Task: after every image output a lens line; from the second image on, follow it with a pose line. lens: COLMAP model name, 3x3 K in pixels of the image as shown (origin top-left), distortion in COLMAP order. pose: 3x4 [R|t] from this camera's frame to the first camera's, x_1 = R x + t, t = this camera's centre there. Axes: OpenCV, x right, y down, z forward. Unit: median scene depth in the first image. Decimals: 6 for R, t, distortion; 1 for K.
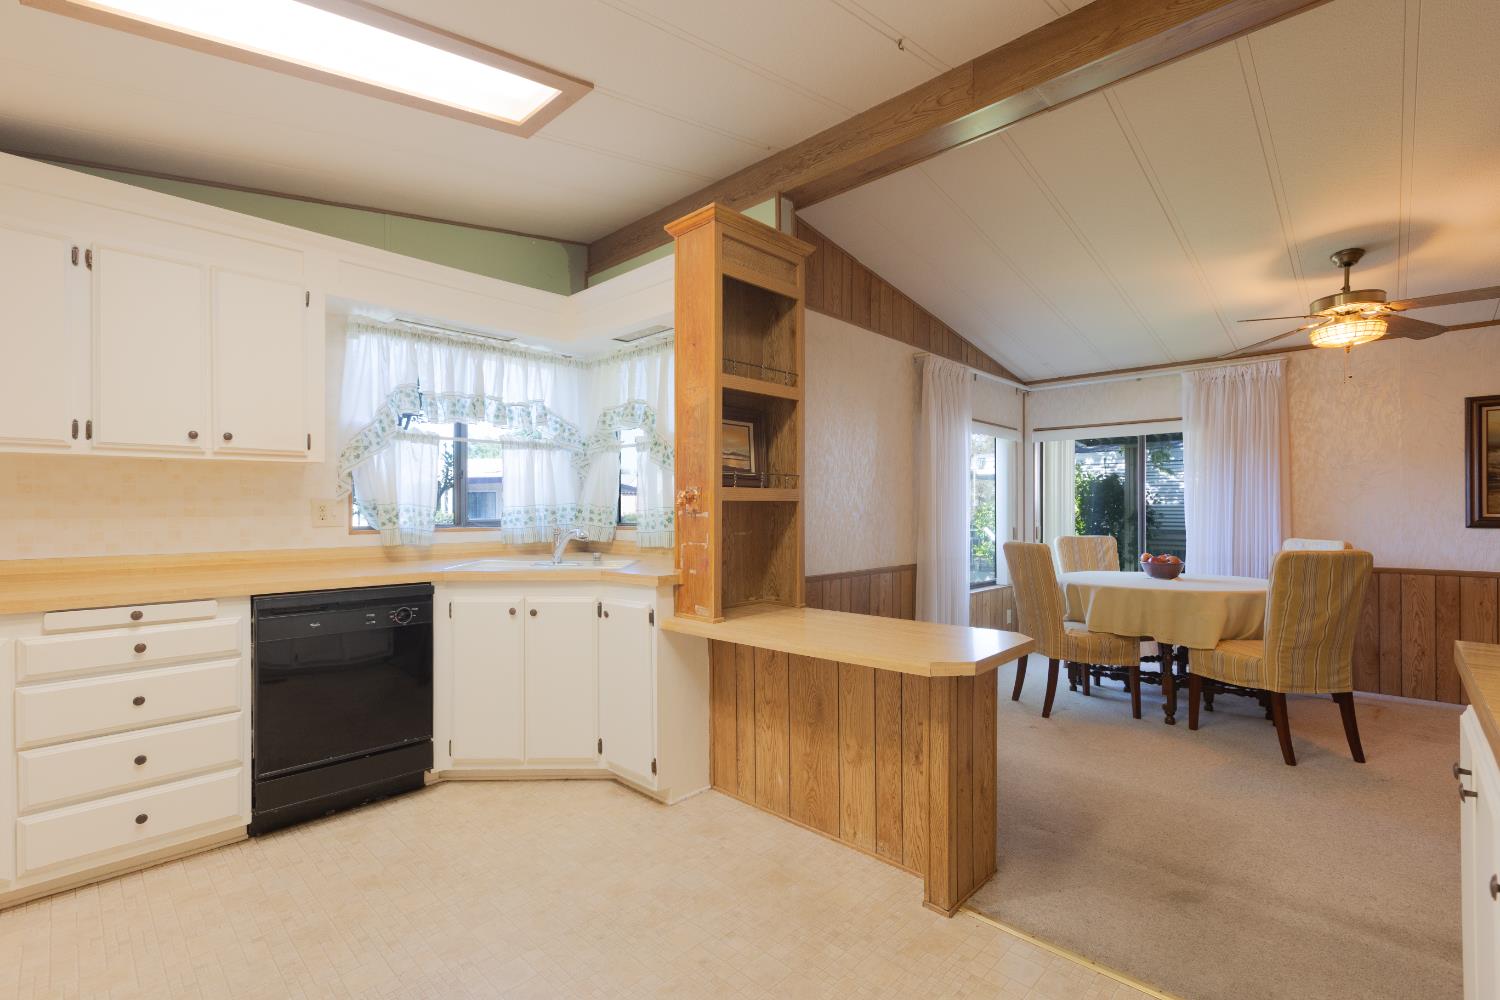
lens RADIAL K [[676.3, 0, 753.0], [0, 676.3, 503.6], [0, 0, 1]] dist [0.009098, -0.001407]
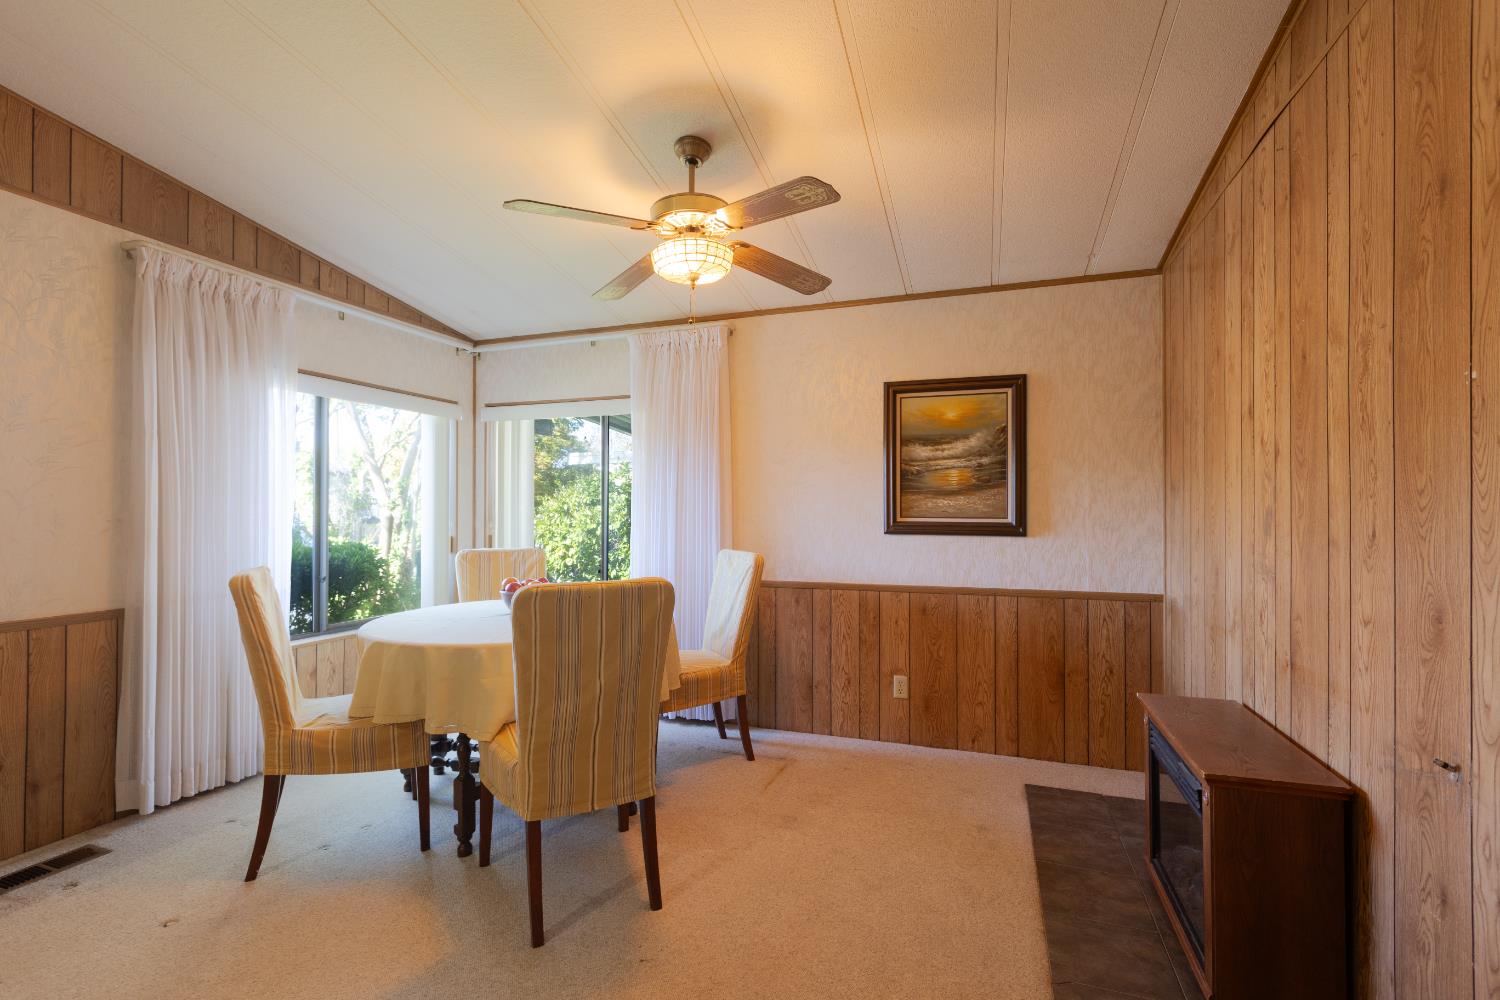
lens RADIAL K [[676.3, 0, 745.0], [0, 676.3, 503.5], [0, 0, 1]] dist [0.009098, -0.001407]
pose [[0.915343, 0.005332, 0.402640, 0.660421], [-0.004056, 0.999984, -0.004021, 0.001358], [-0.402655, 0.002048, 0.915349, 0.355539]]
